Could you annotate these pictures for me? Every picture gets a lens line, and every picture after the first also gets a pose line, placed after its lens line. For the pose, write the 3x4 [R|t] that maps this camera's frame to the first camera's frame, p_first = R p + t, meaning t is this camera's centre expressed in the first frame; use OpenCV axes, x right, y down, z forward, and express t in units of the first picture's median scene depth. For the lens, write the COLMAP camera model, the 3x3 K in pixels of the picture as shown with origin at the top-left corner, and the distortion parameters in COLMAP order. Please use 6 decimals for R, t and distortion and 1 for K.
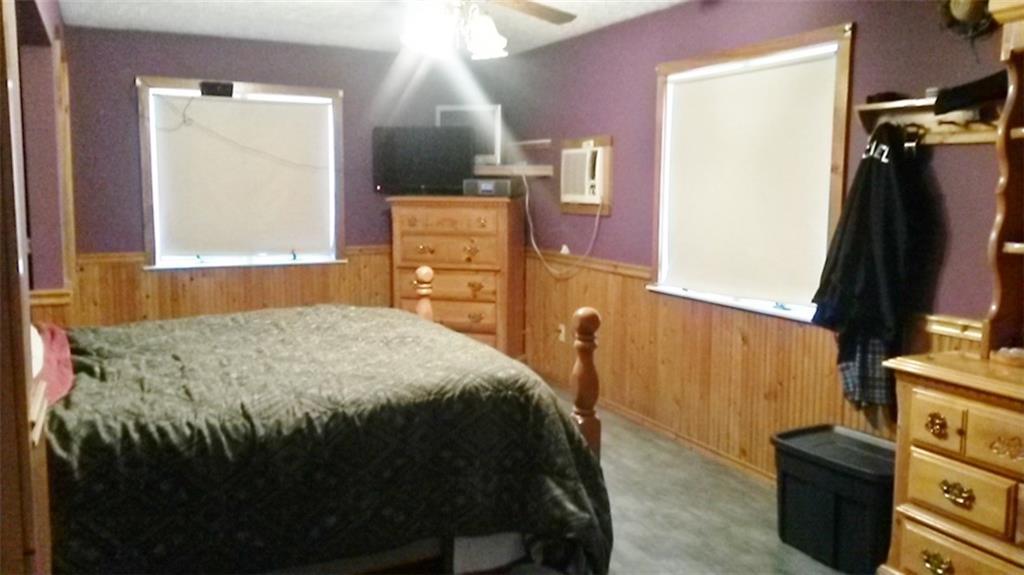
lens RADIAL K [[824.9, 0, 510.2], [0, 824.9, 281.6], [0, 0, 1]] dist [0.070417, -0.018226]
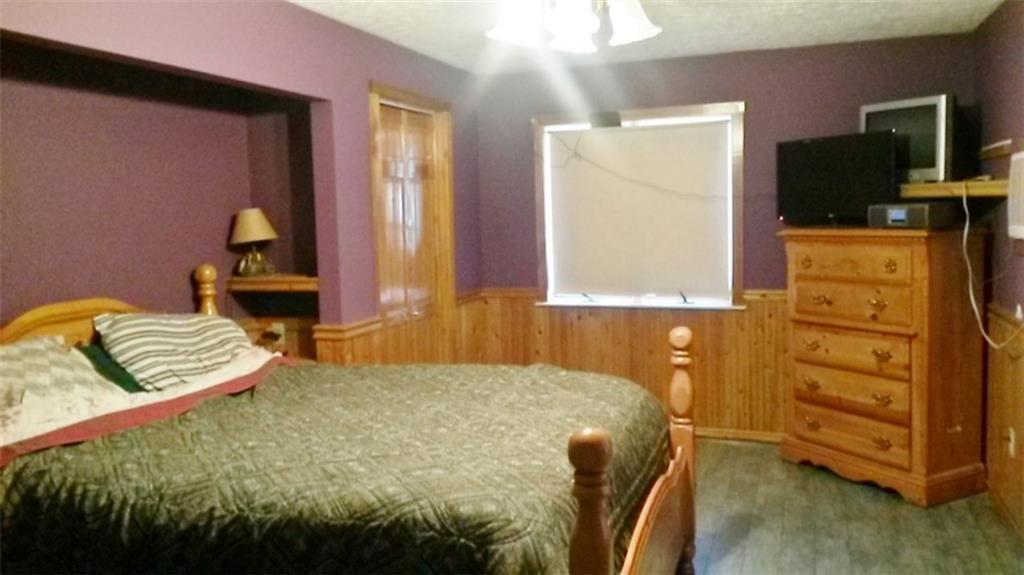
lens RADIAL K [[824.9, 0, 510.2], [0, 824.9, 286.2], [0, 0, 1]] dist [0.070417, -0.018226]
pose [[0.703896, 0.040951, -0.709121, 0.240484], [-0.057925, 0.998321, 0.000153, -0.035248], [0.707937, 0.040968, 0.705087, 0.267790]]
